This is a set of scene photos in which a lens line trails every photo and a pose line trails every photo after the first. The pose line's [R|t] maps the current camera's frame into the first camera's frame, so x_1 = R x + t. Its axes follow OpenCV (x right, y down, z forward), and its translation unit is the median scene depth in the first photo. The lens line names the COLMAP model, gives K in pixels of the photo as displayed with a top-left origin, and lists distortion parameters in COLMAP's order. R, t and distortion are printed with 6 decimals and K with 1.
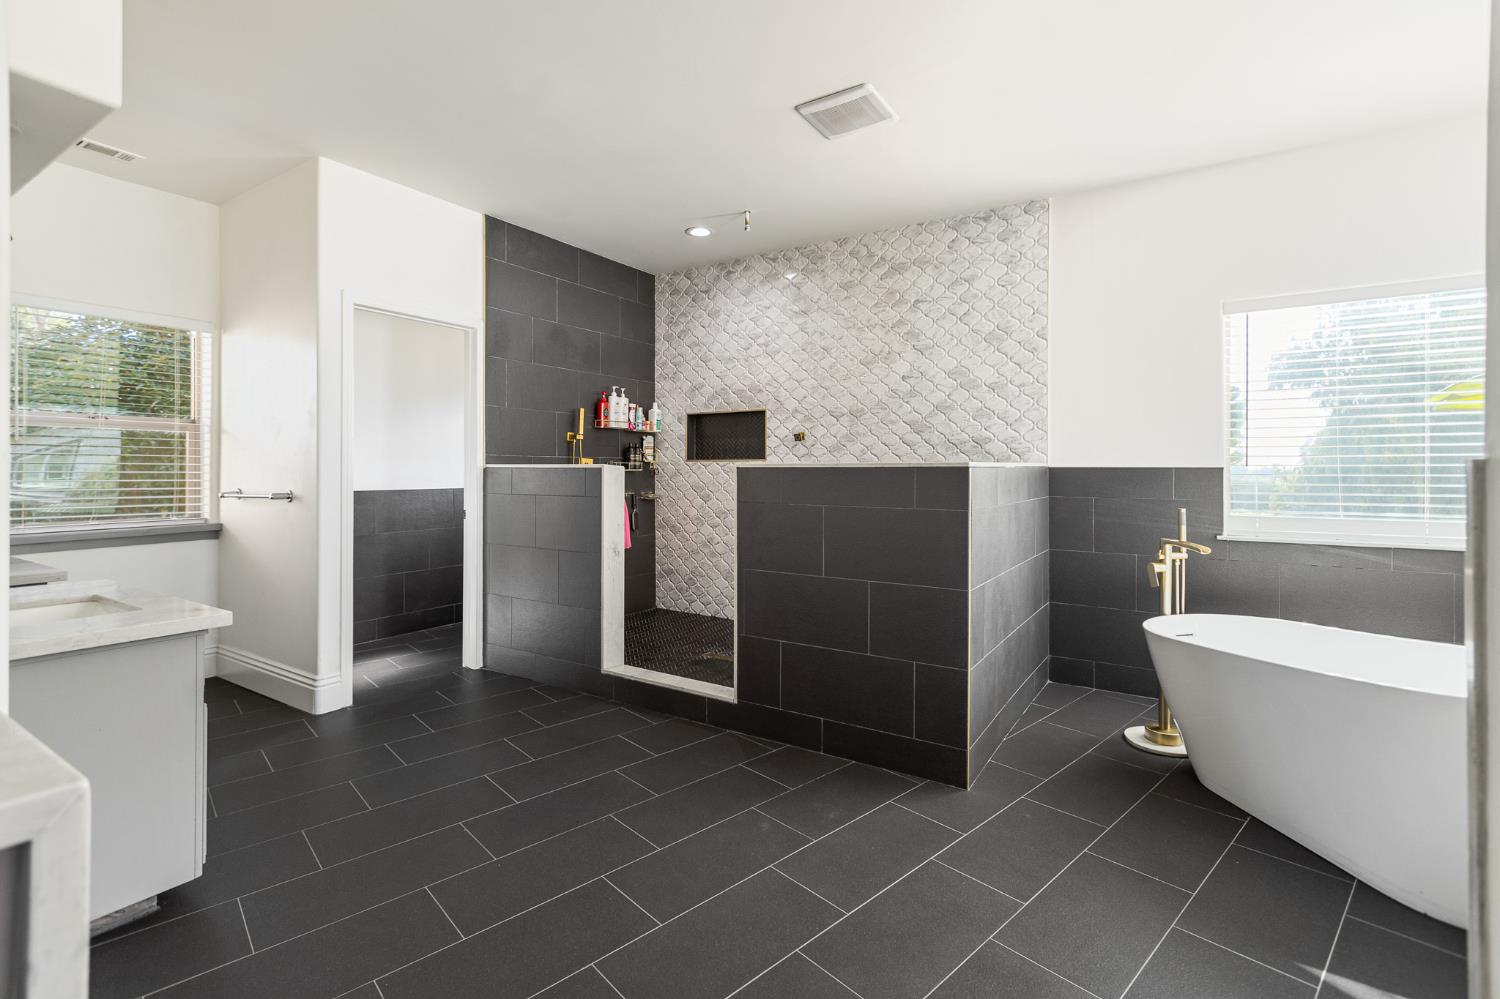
lens RADIAL K [[683.2, 0, 750.3], [0, 683.2, 468.6], [0, 0, 1]] dist [0.002069, 0.000180]
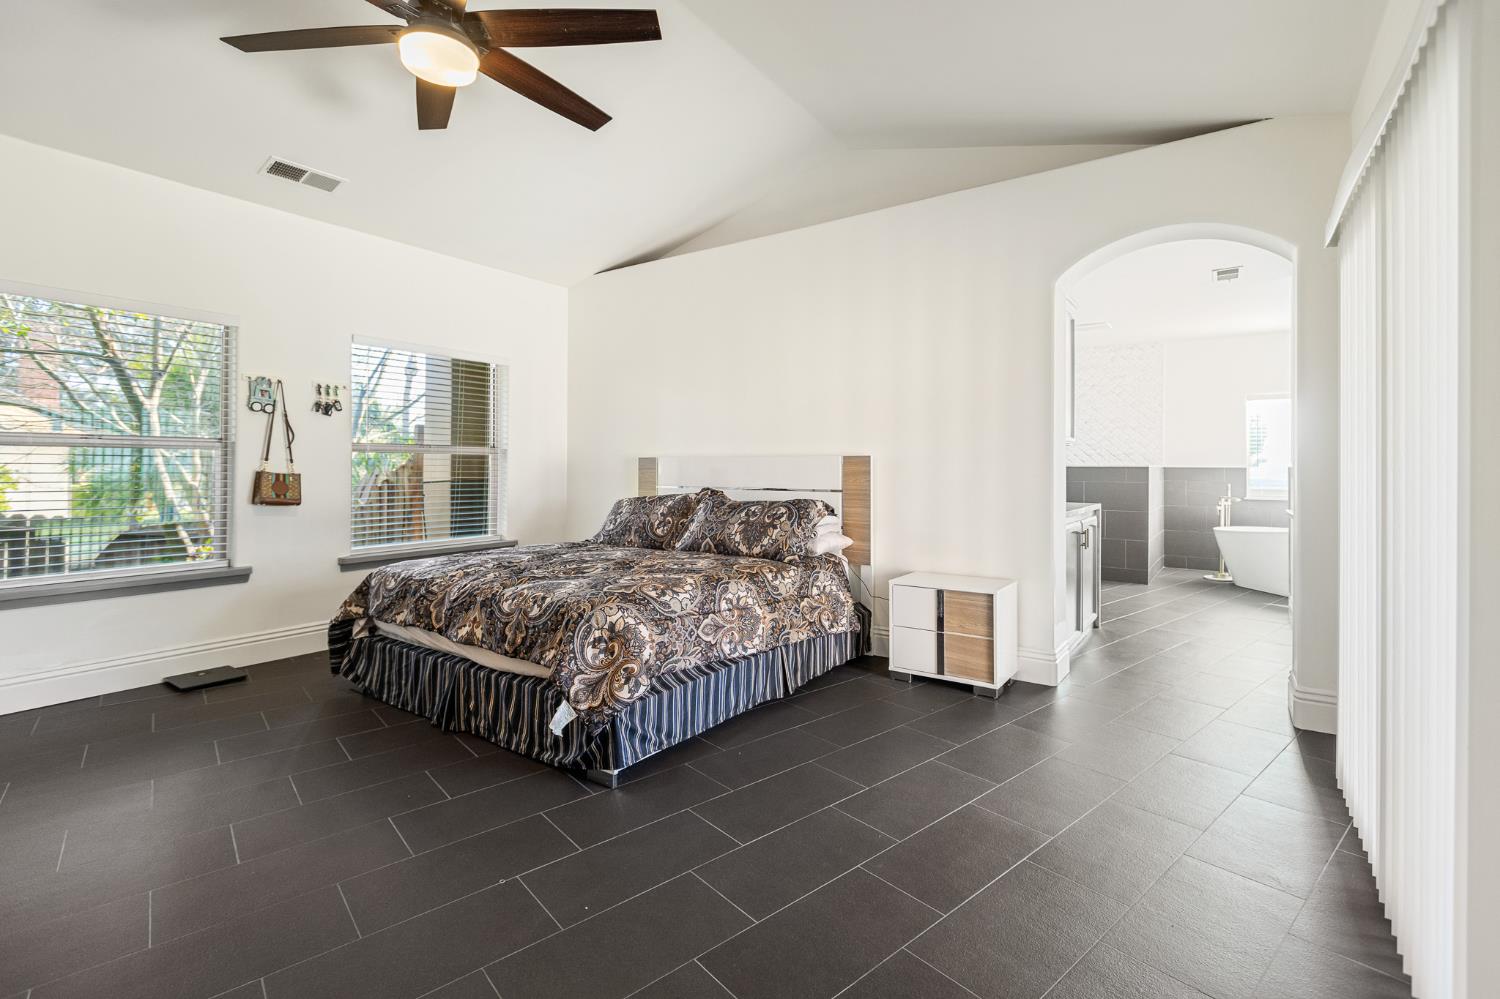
lens RADIAL K [[683.2, 0, 750.3], [0, 683.2, 468.6], [0, 0, 1]] dist [0.002069, 0.000180]
pose [[0.999154, 0.001701, -0.041093, -0.711043], [-0.001607, 0.999996, 0.002319, -0.000225], [0.041097, -0.002251, 0.999153, -1.101090]]
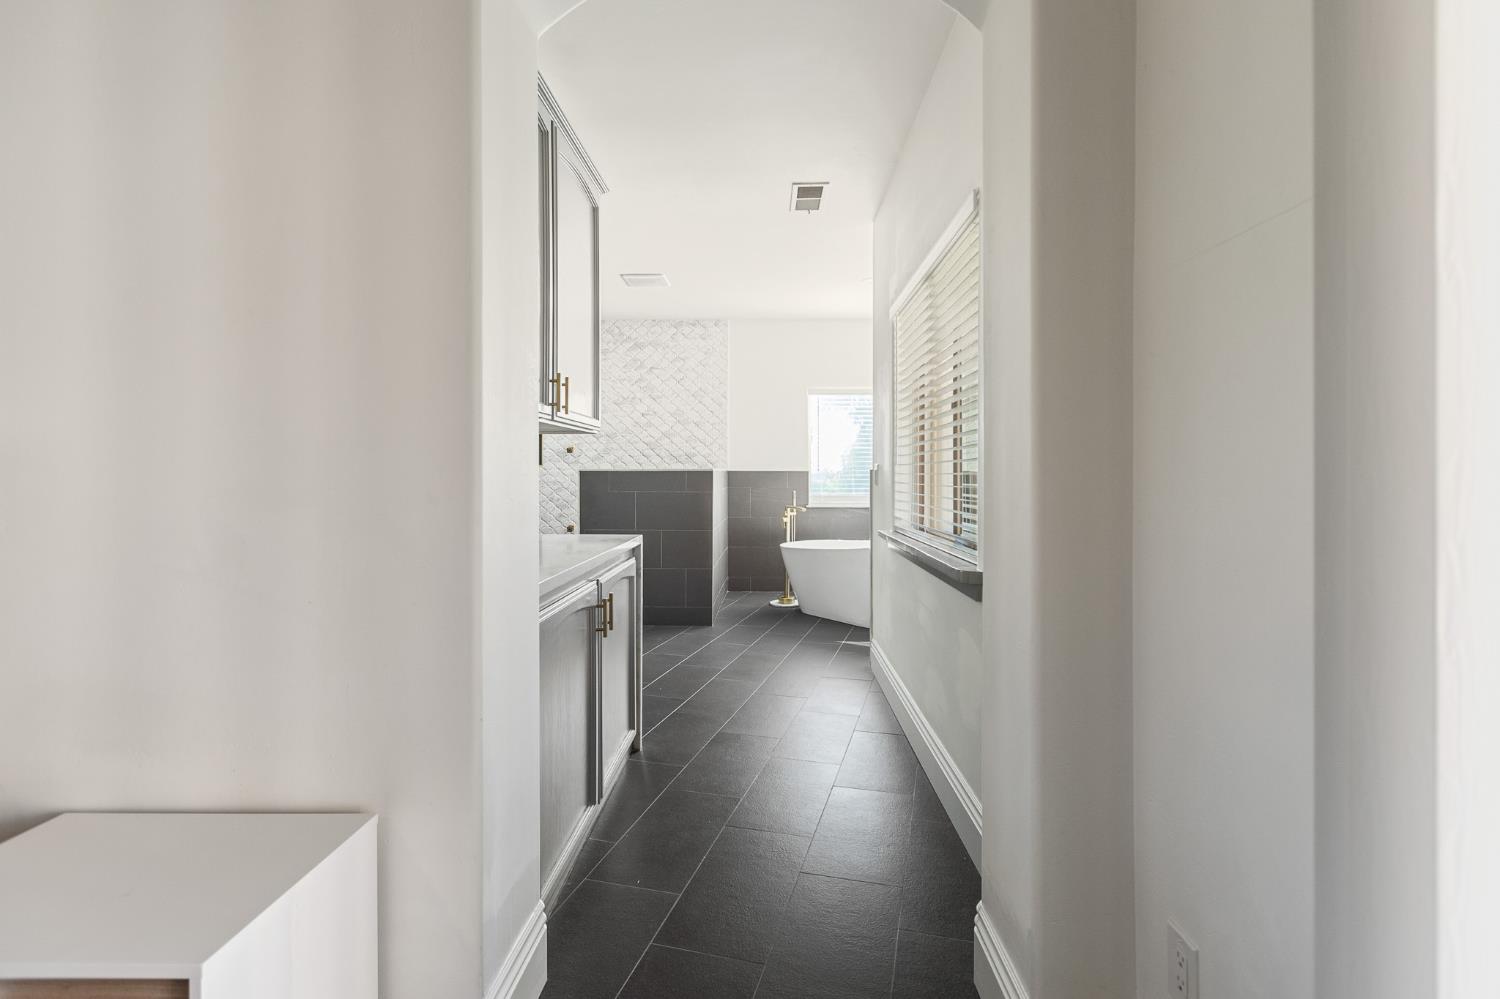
lens RADIAL K [[683.2, 0, 750.3], [0, 683.2, 468.6], [0, 0, 1]] dist [0.002069, 0.000180]
pose [[0.855503, 0.001275, 0.517796, -0.403140], [0.000583, 0.999994, -0.003424, -0.001702], [-0.517797, 0.003231, 0.855497, -0.512464]]
